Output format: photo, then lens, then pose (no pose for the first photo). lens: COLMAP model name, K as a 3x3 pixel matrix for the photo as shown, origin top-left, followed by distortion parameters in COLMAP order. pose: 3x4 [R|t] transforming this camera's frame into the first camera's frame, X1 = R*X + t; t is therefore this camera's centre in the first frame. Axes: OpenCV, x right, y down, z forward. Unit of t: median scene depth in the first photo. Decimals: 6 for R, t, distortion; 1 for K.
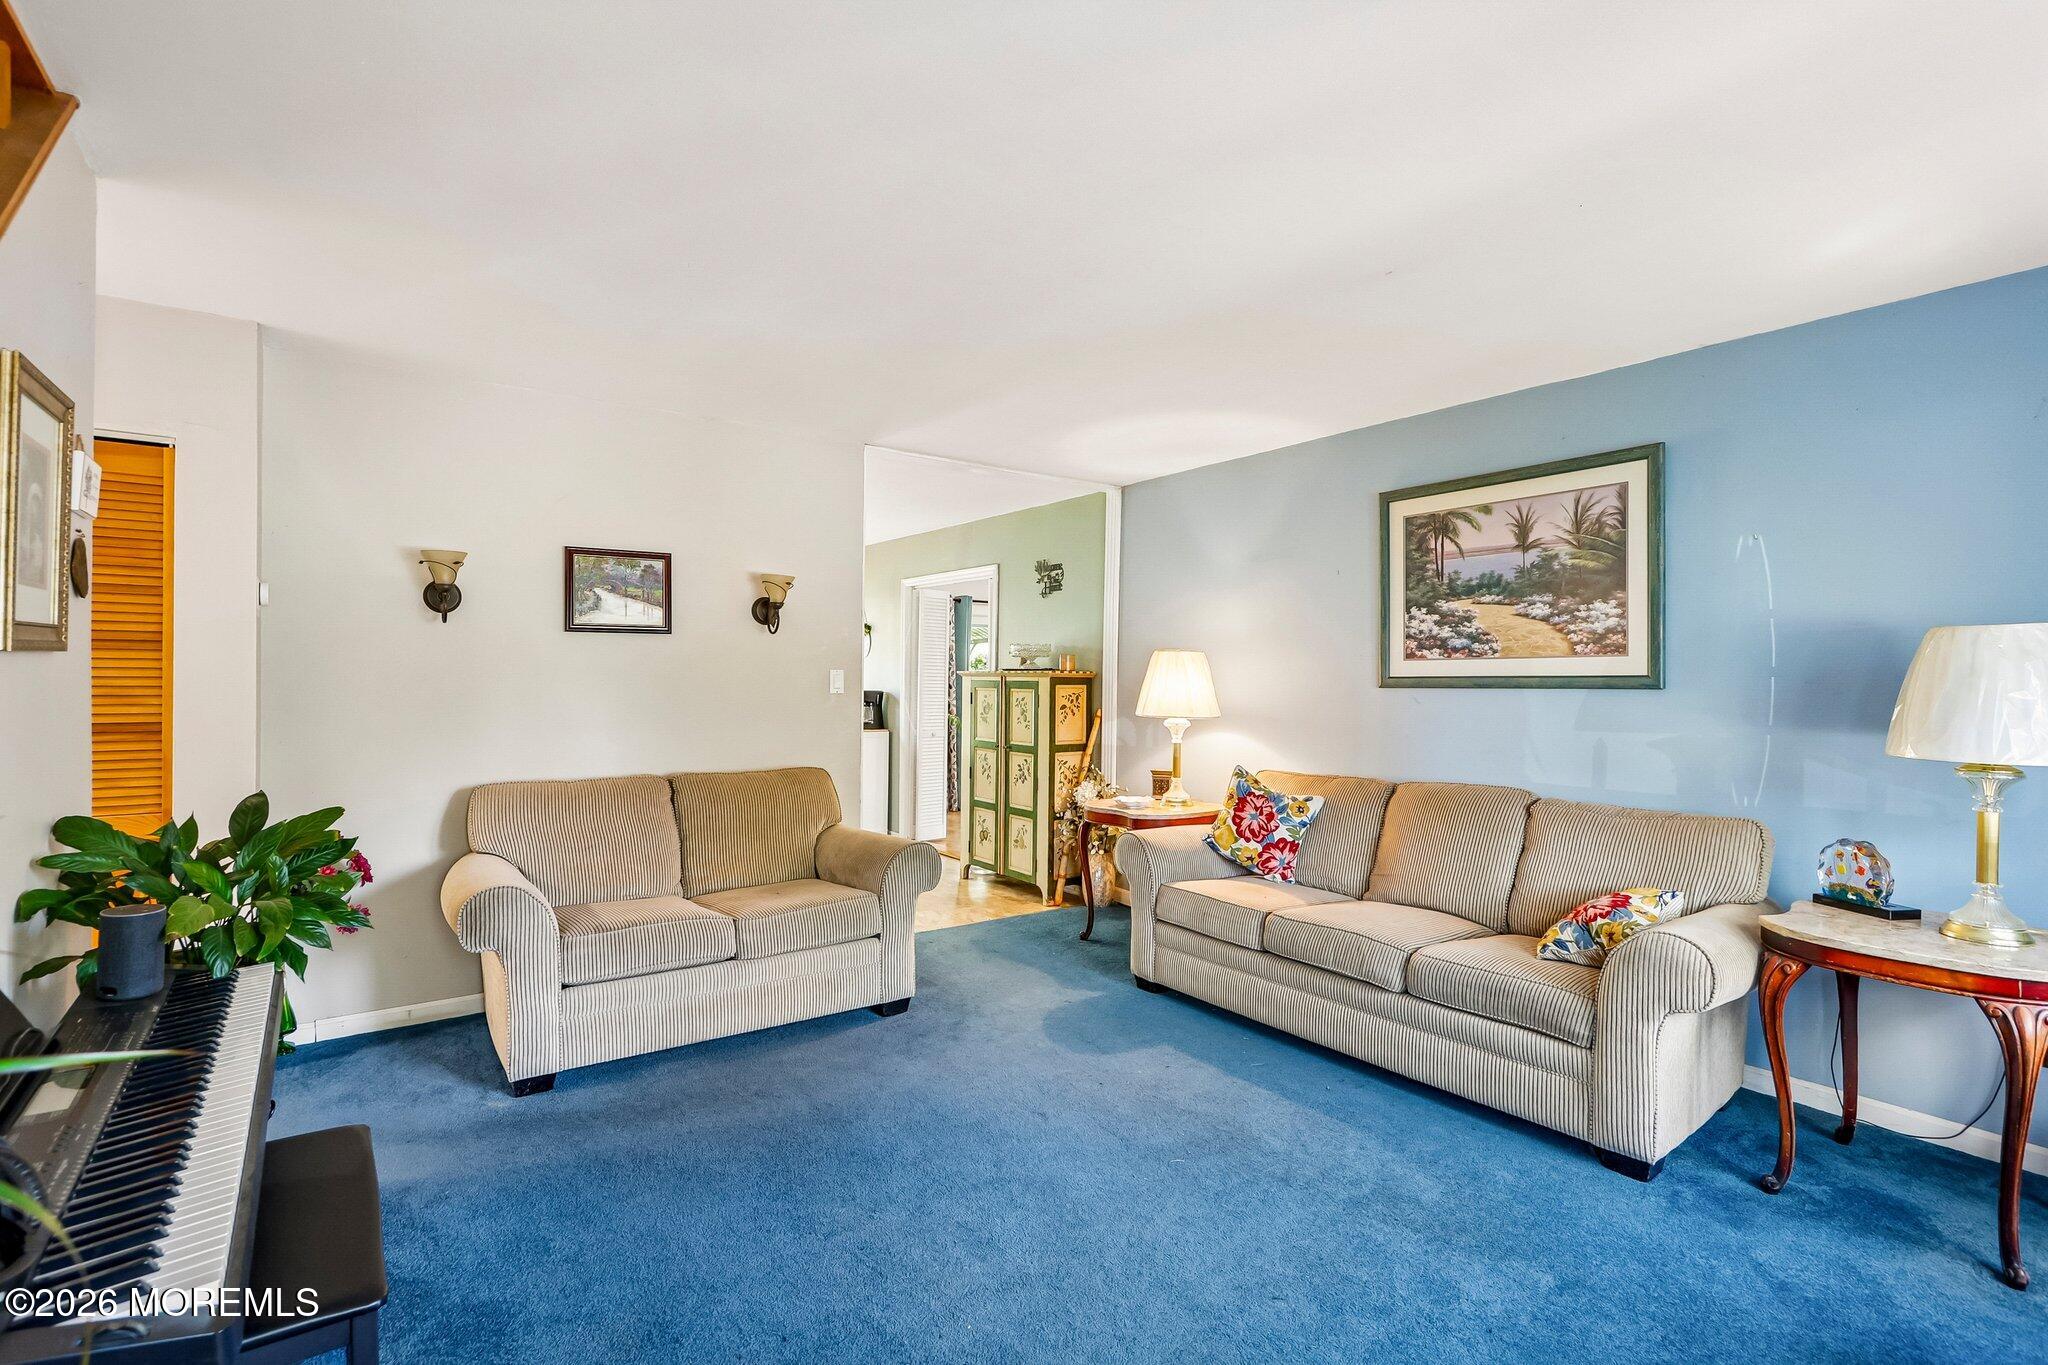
lens RADIAL K [[942.1, 0, 1009.5], [0, 942.1, 685.3], [0, 0, 1]] dist [-0.014286, 0.001426]
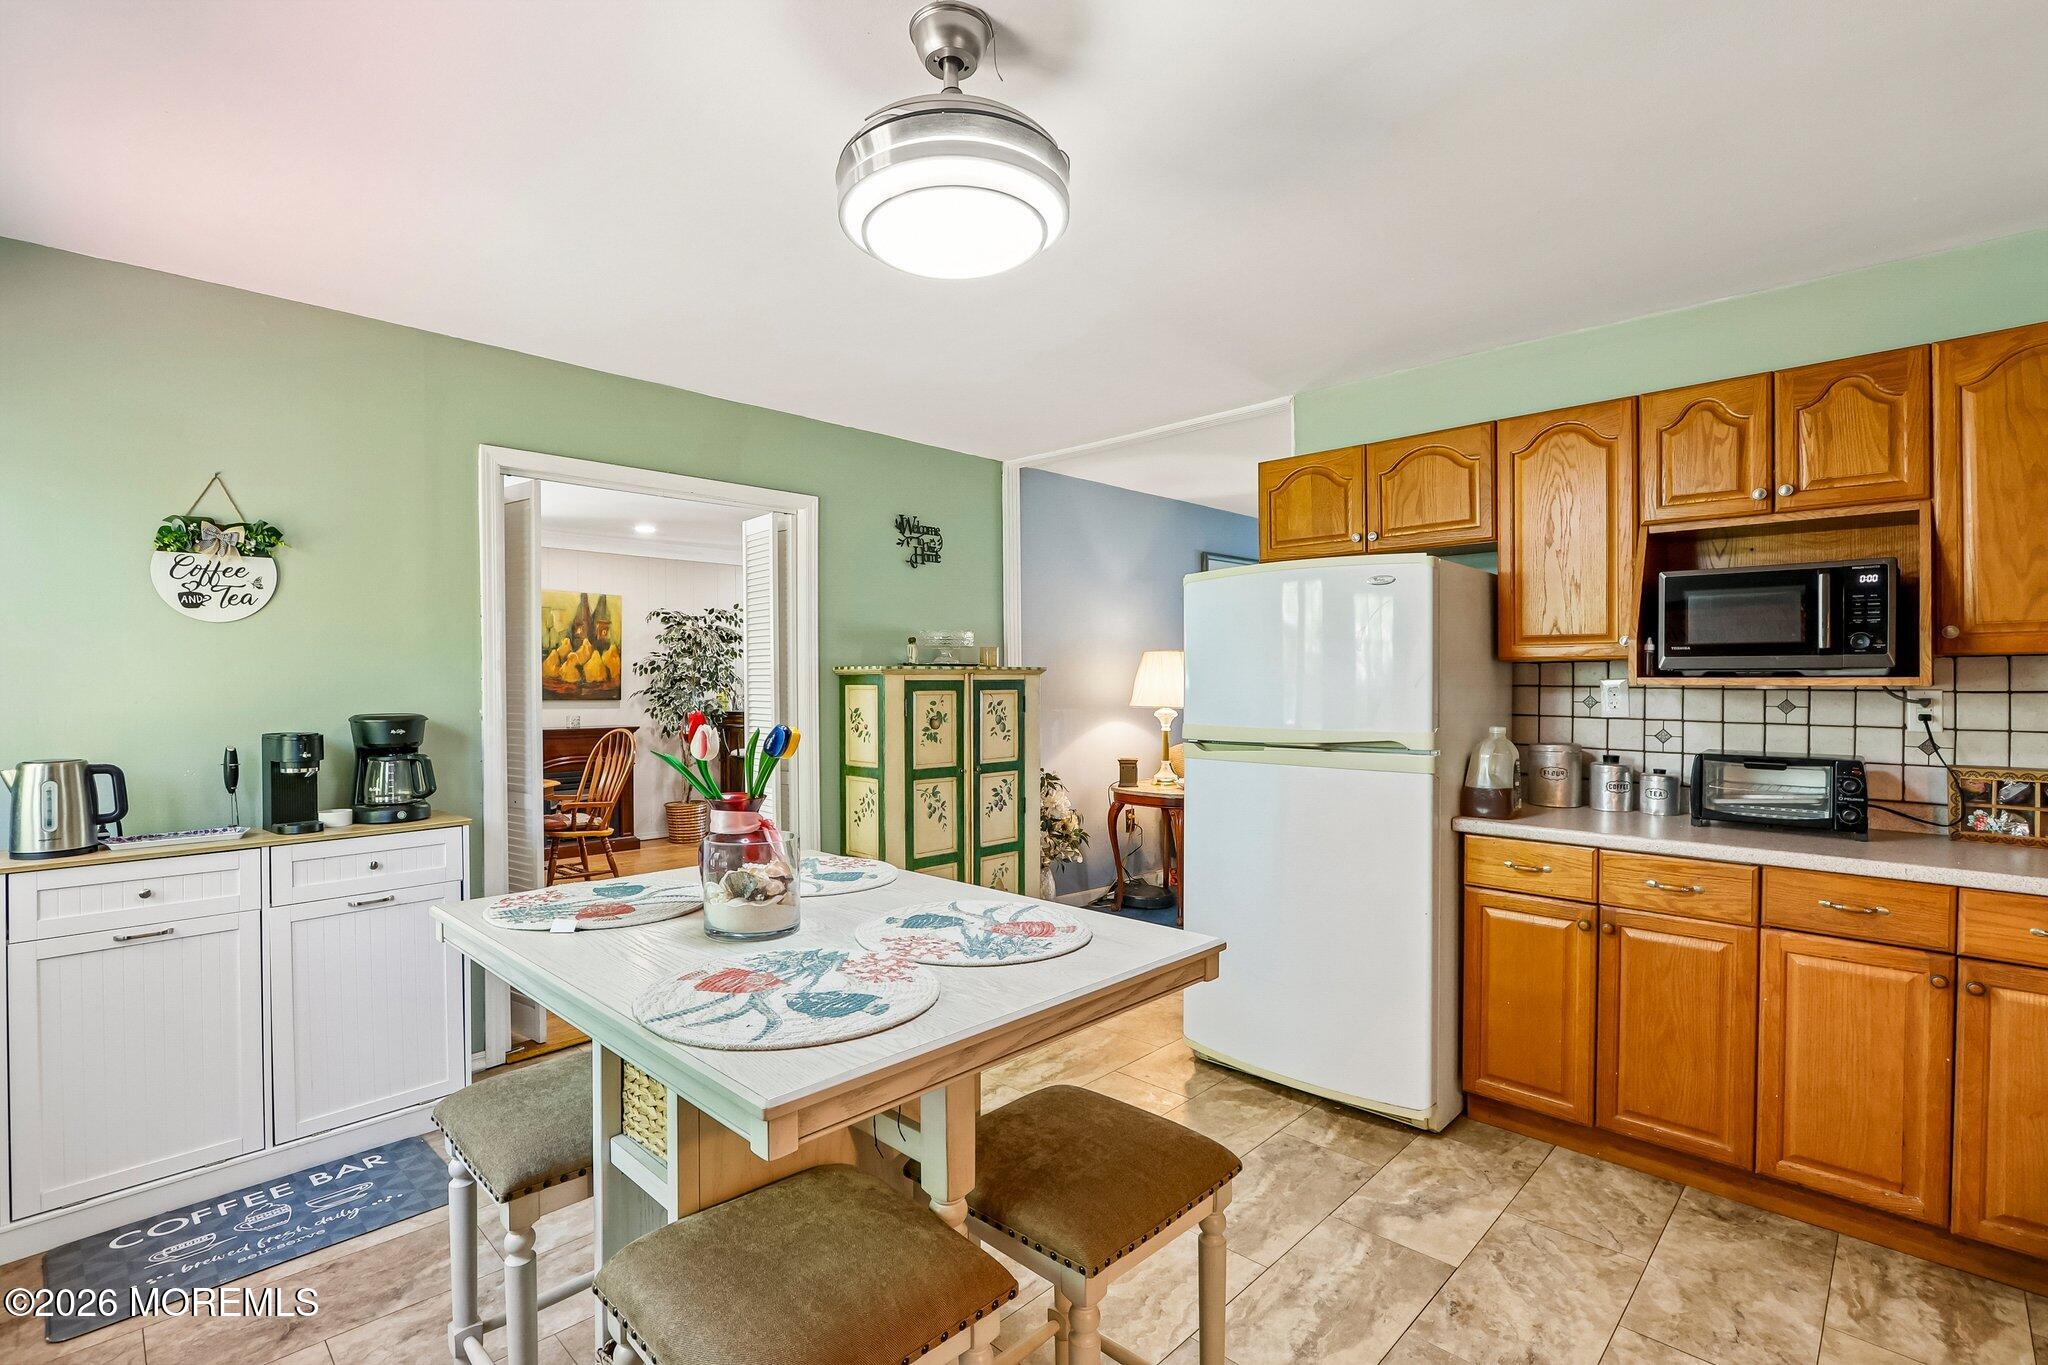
lens RADIAL K [[942.1, 0, 1009.5], [0, 942.1, 685.3], [0, 0, 1]] dist [-0.014286, 0.001426]
pose [[-0.166368, -0.014874, 0.985952, -1.131719], [0.006053, 0.999852, 0.016105, -0.019020], [-0.986045, 0.008647, -0.166253, 1.679656]]
